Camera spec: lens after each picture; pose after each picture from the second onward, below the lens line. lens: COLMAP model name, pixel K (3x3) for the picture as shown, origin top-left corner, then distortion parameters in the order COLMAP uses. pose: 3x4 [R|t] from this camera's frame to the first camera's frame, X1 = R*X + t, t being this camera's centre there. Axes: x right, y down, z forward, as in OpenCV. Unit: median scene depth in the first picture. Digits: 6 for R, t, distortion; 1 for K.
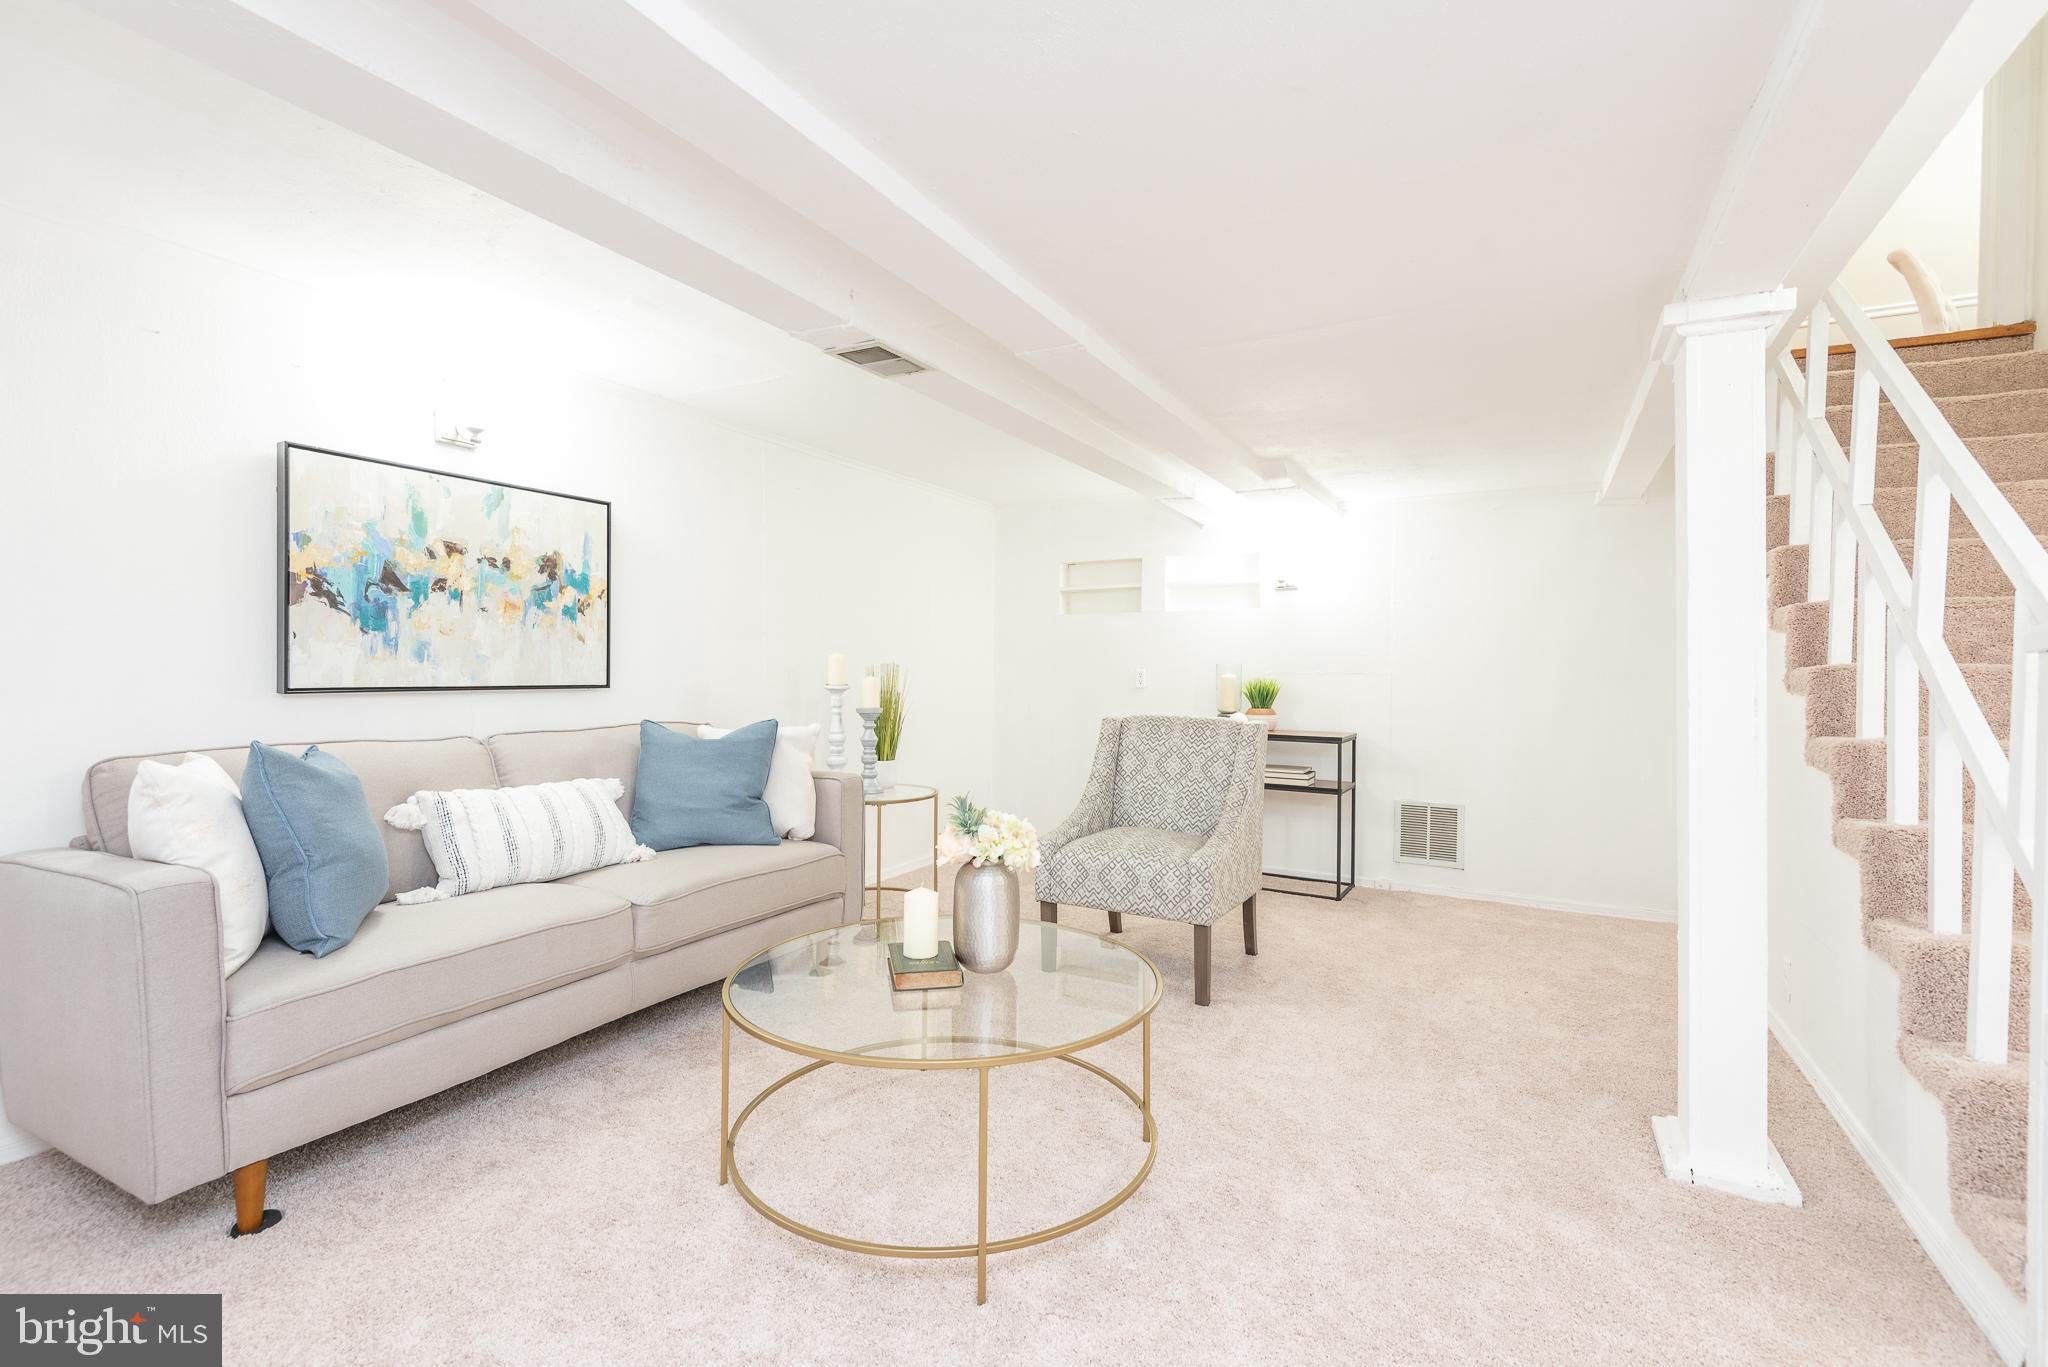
lens RADIAL K [[931.0, 0, 1036.6], [0, 931.0, 678.8], [0, 0, 1]] dist [0.003131, -0.000857]
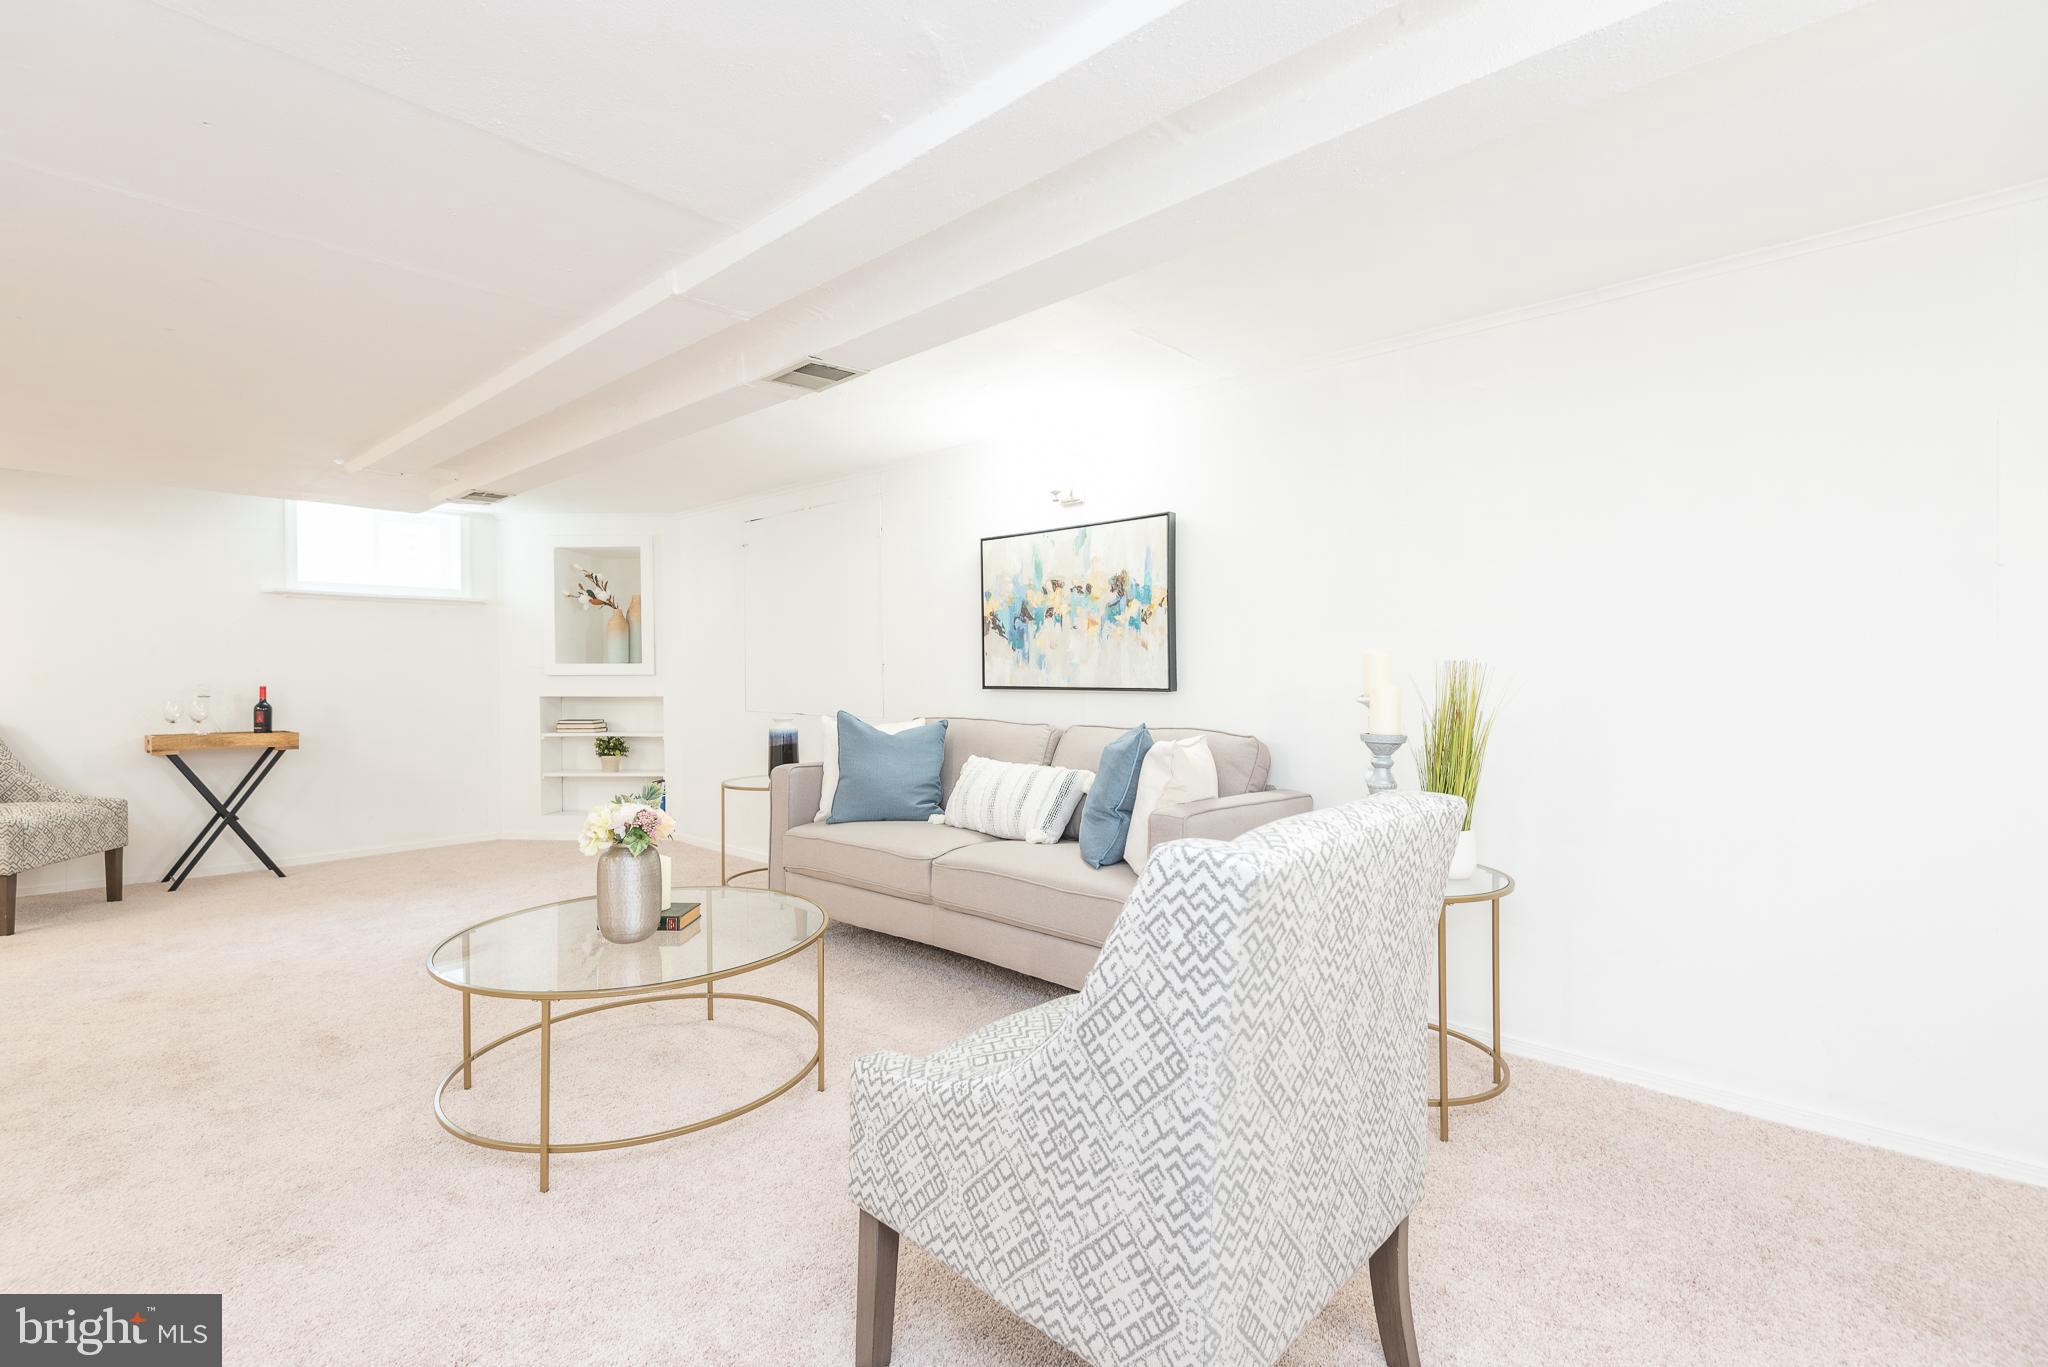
lens RADIAL K [[931.0, 0, 1037.8], [0, 931.0, 686.2], [0, 0, 1]] dist [0.003131, -0.000857]
pose [[-0.269577, 0.012434, -0.962898, 0.667881], [-0.007152, 0.999863, 0.014913, -0.012951], [0.962952, 0.010907, -0.269451, 1.329453]]
